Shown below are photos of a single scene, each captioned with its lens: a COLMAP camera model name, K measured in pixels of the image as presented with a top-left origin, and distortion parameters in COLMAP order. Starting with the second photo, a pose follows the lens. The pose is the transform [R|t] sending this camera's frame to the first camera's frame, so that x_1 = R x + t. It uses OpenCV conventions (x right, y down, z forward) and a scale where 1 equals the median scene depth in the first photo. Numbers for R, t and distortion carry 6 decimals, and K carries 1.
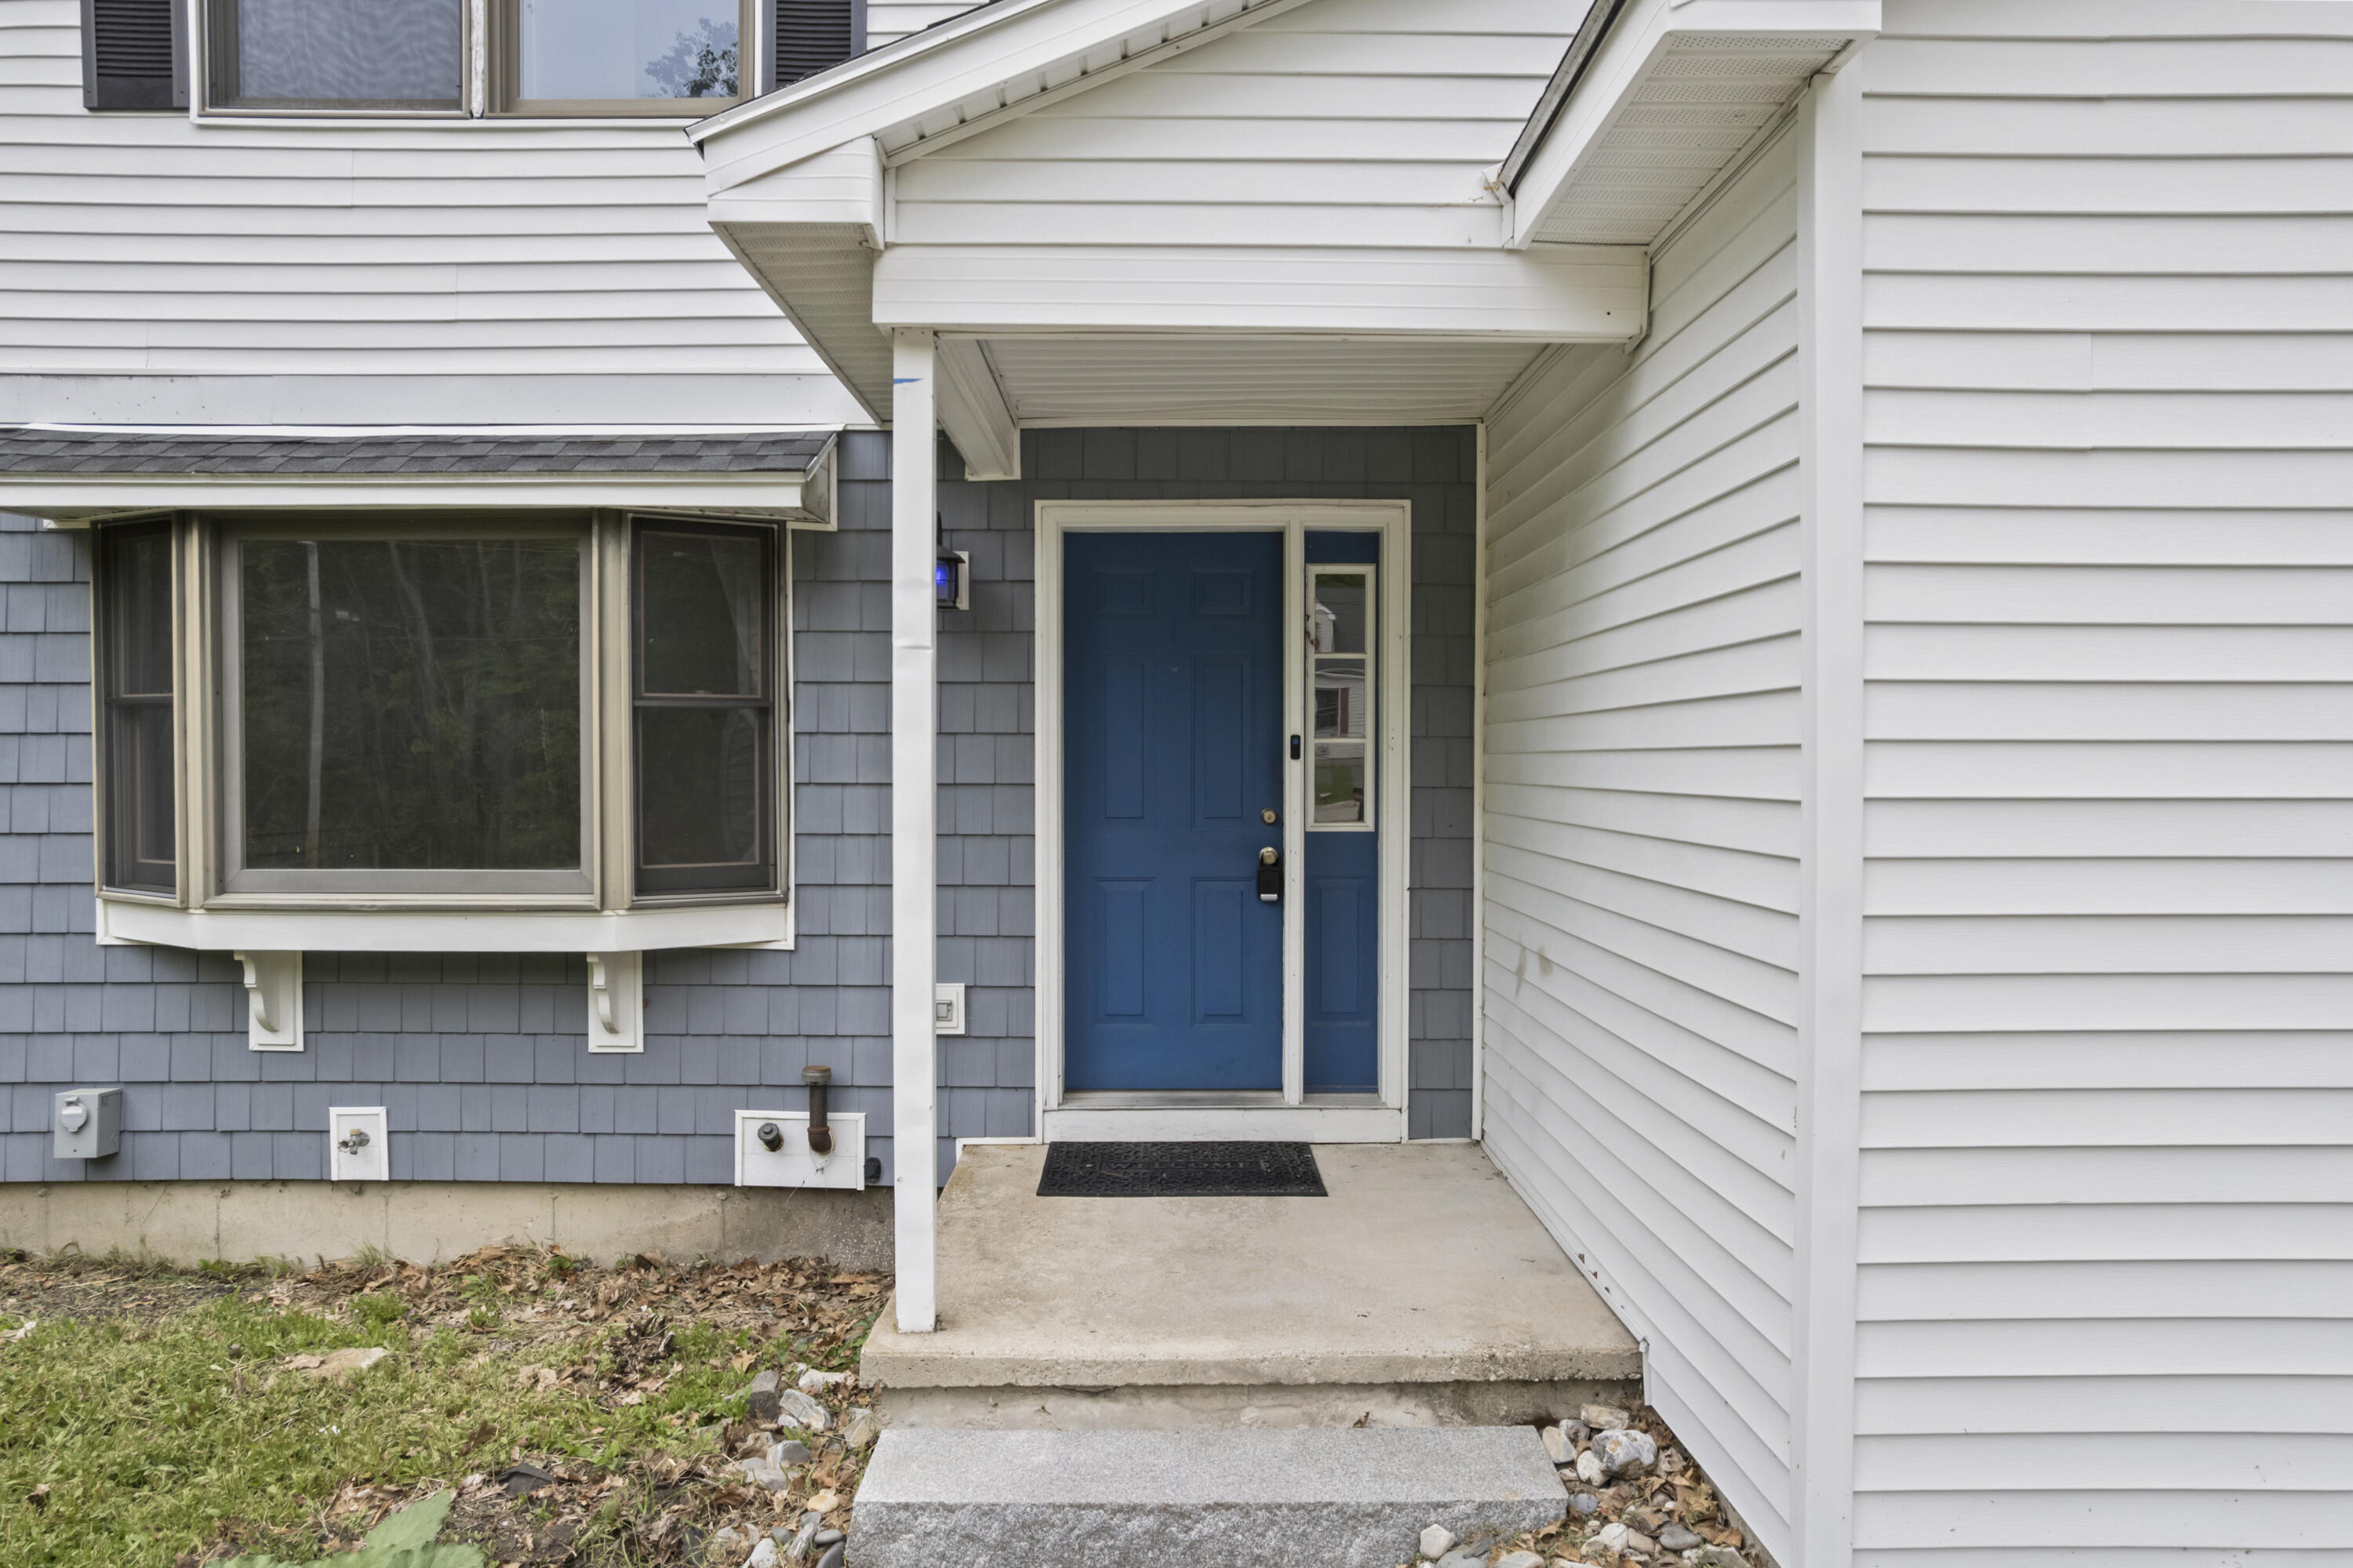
lens RADIAL K [[1518.1, 0, 1166.3], [0, 1518.1, 792.8], [0, 0, 1]] dist [-0.059575, 0.048100]
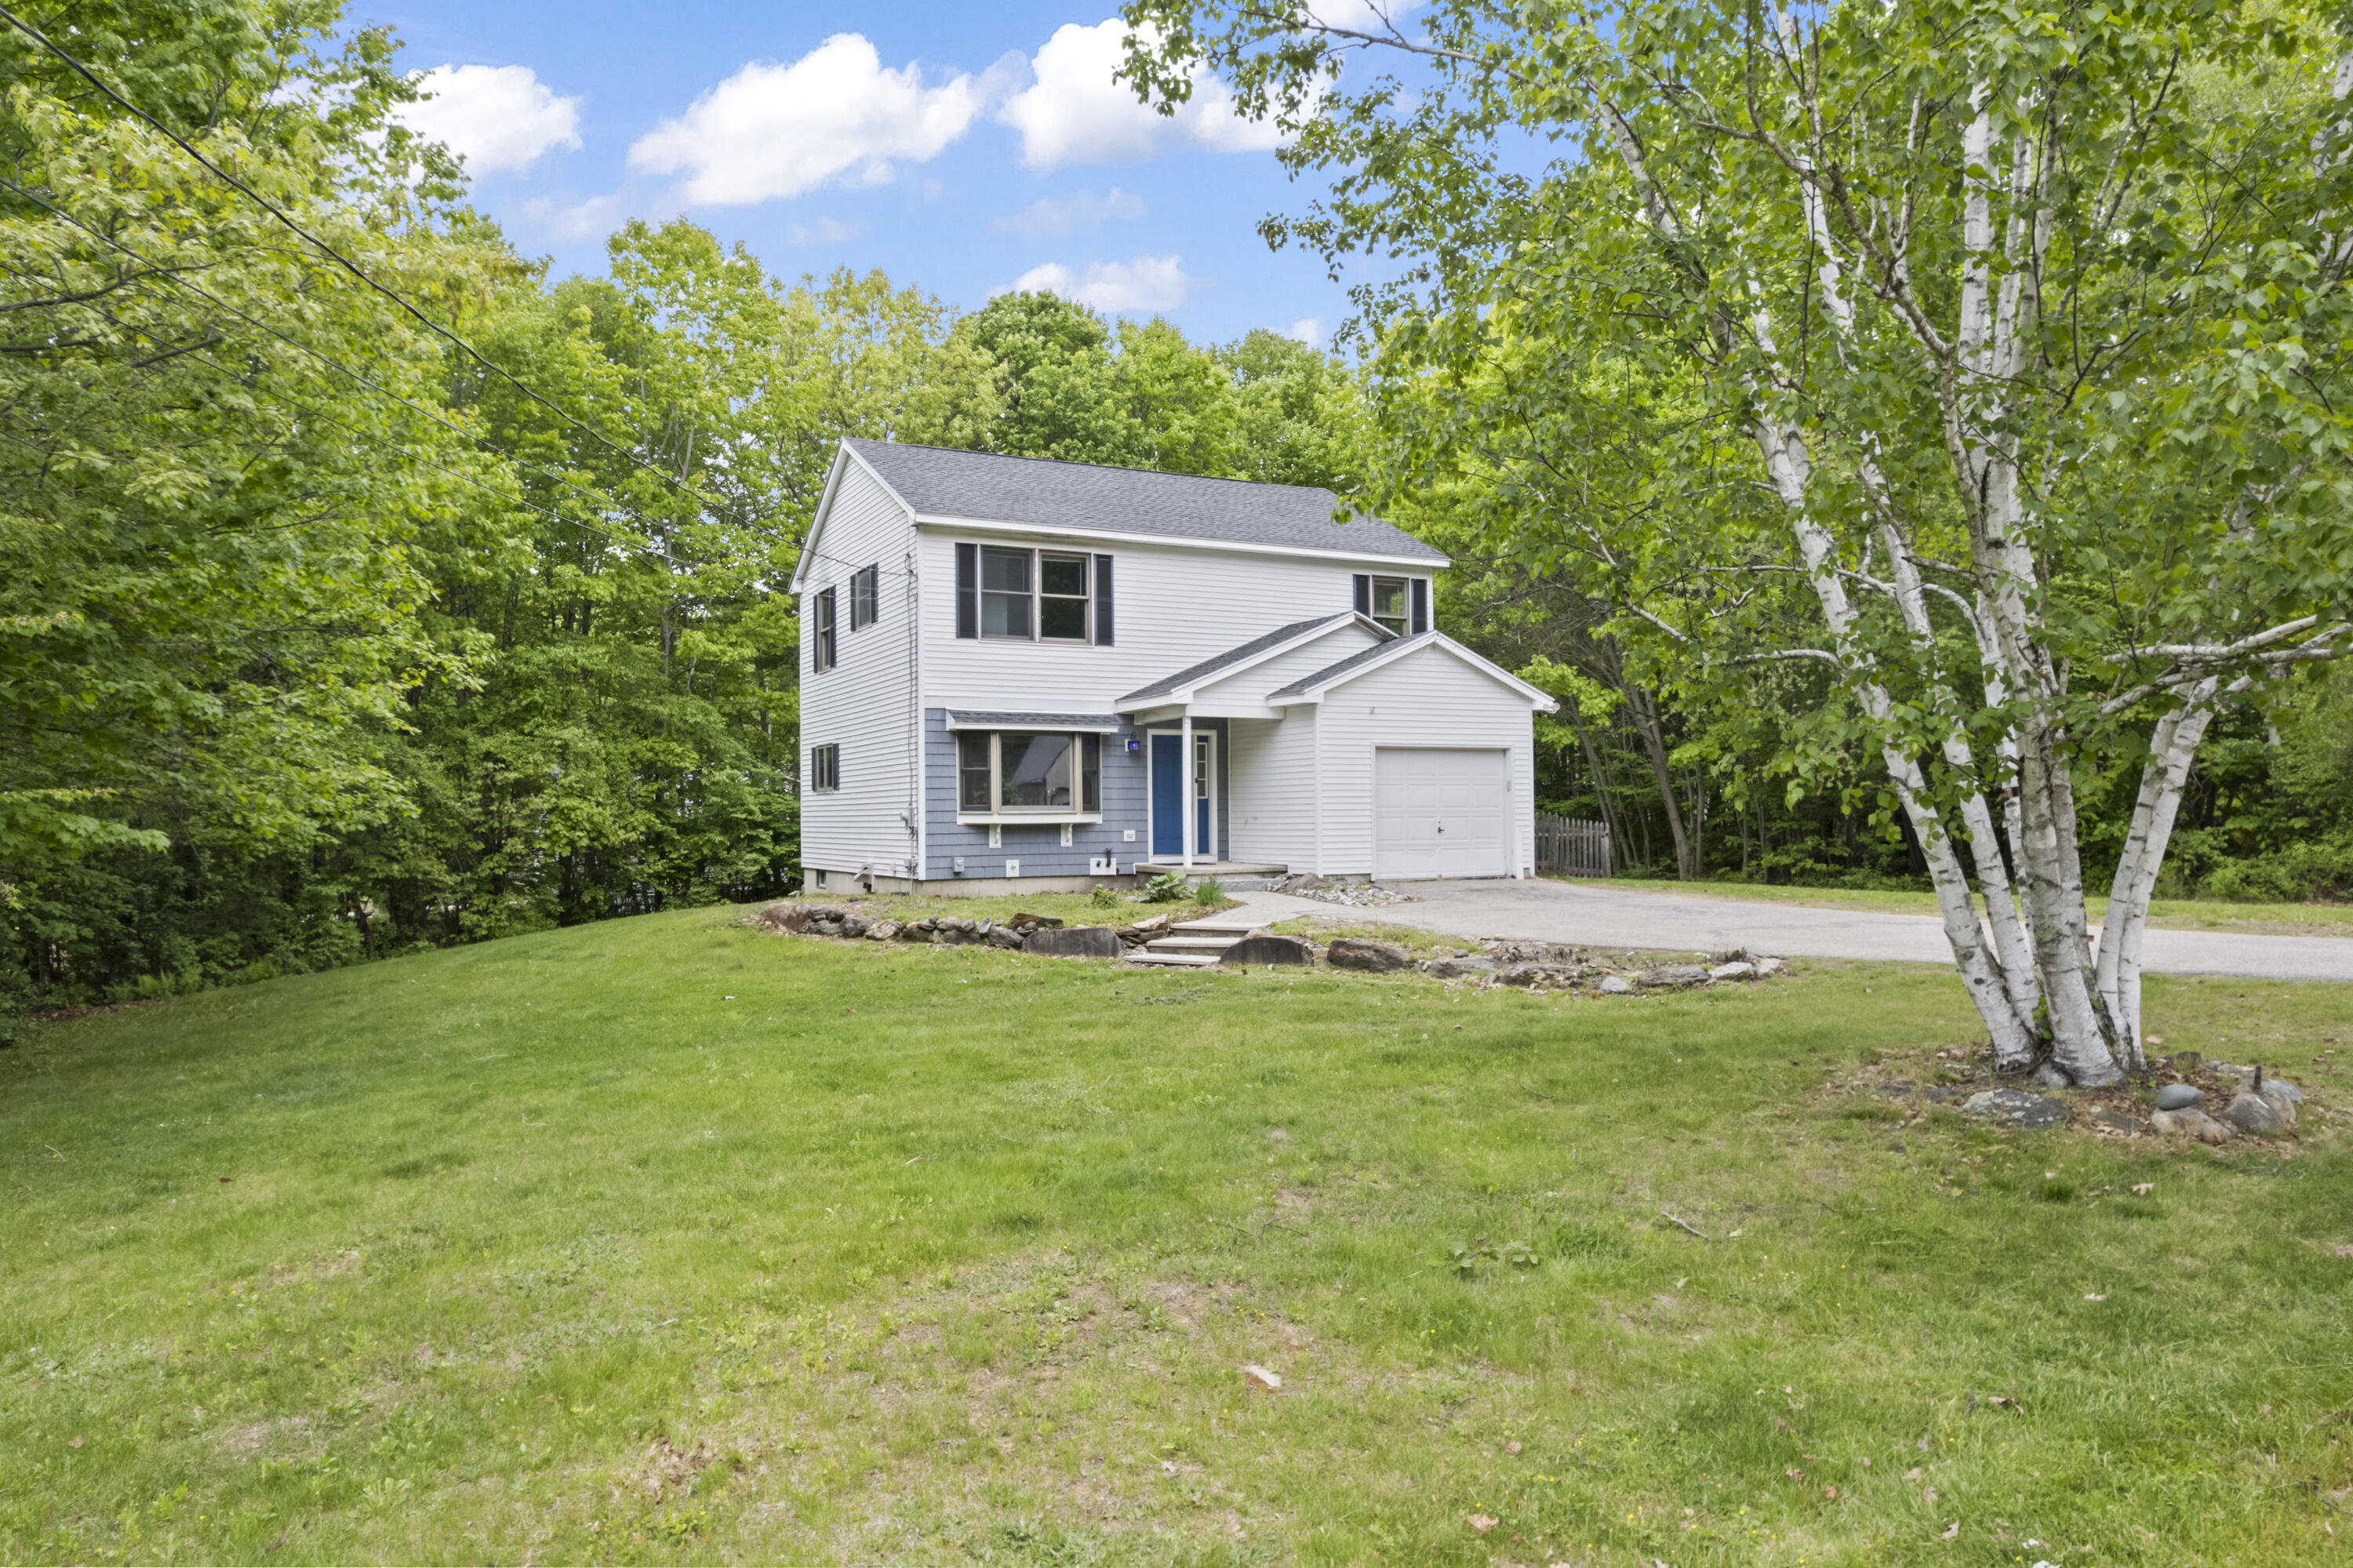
lens RADIAL K [[1501.5, 0, 1178.0], [0, 1501.5, 793.2], [0, 0, 1]] dist [-0.064341, 0.056956]
pose [[0.892429, -0.002886, 0.451178, -2.147651], [0.018854, 0.999345, -0.030901, 0.159161], [-0.450793, 0.036084, 0.891899, -3.277851]]
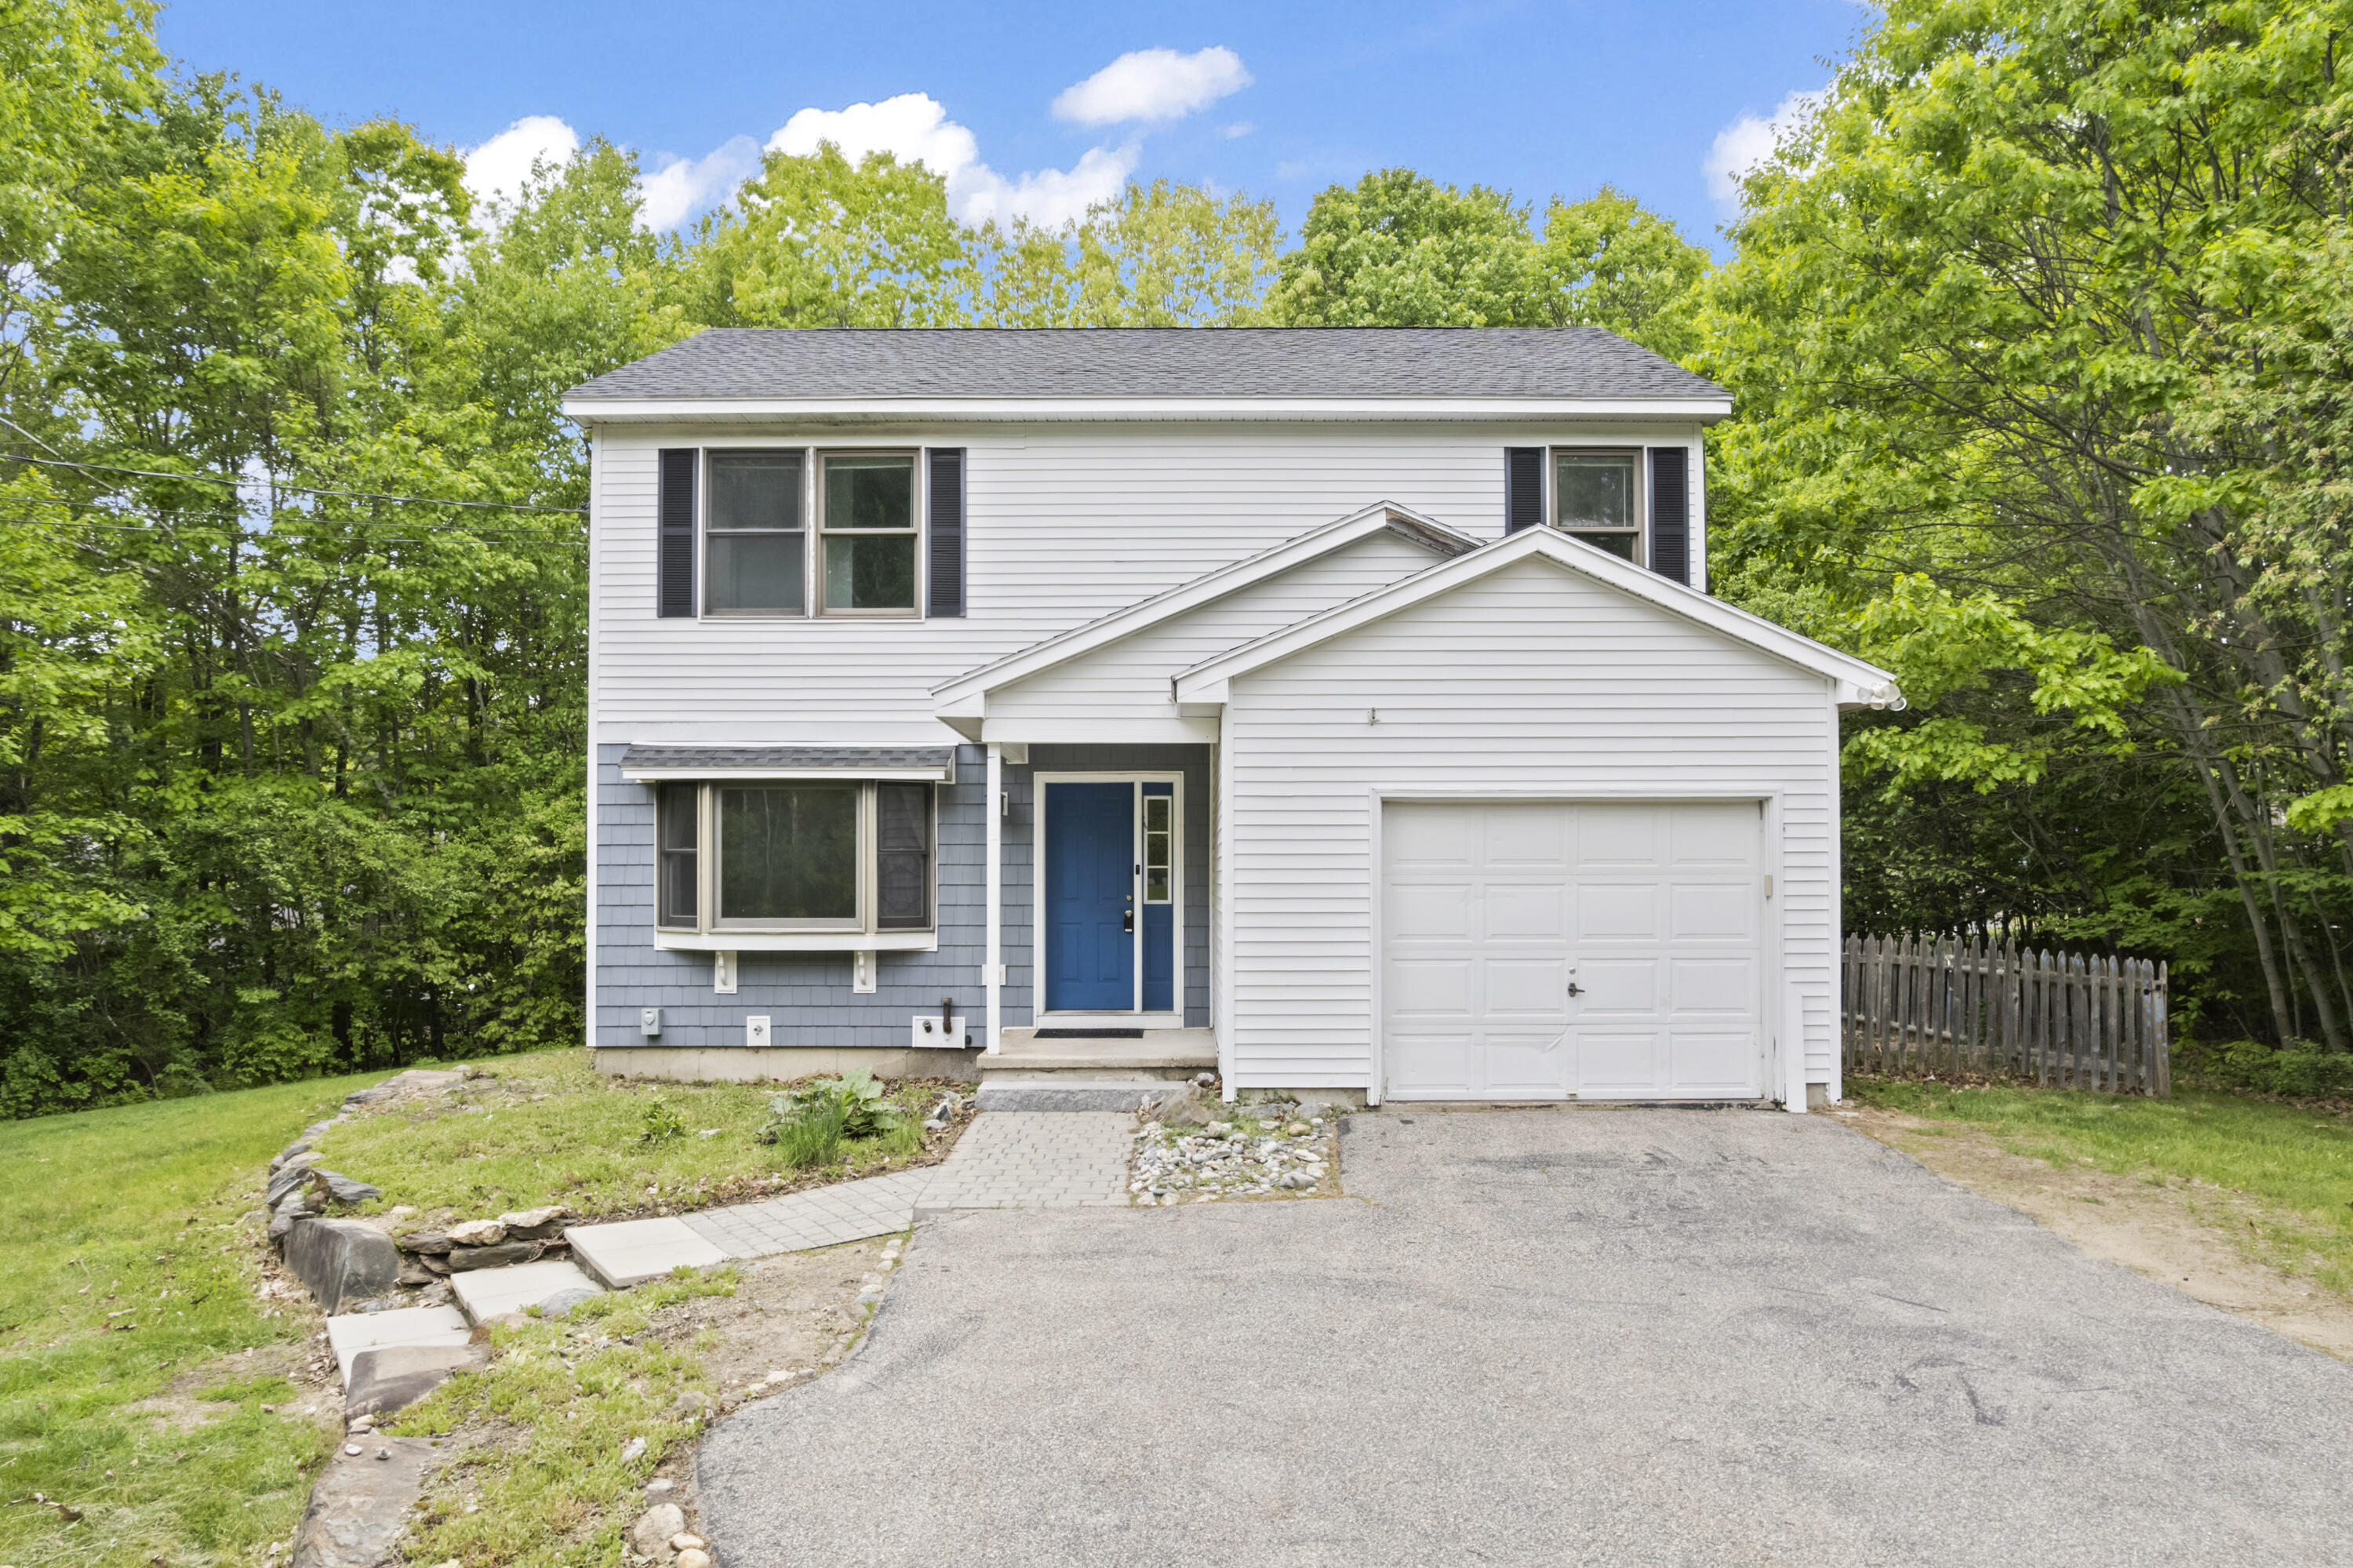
lens RADIAL K [[1524.8, 0, 1178.8], [0, 1524.8, 849.8], [0, 0, 1]] dist [-0.063220, 0.054603]
pose [[0.999992, -0.002198, -0.003323, 0.162565], [0.002065, 0.999215, -0.039557, 0.037314], [0.003407, 0.039550, 0.999212, -1.524214]]
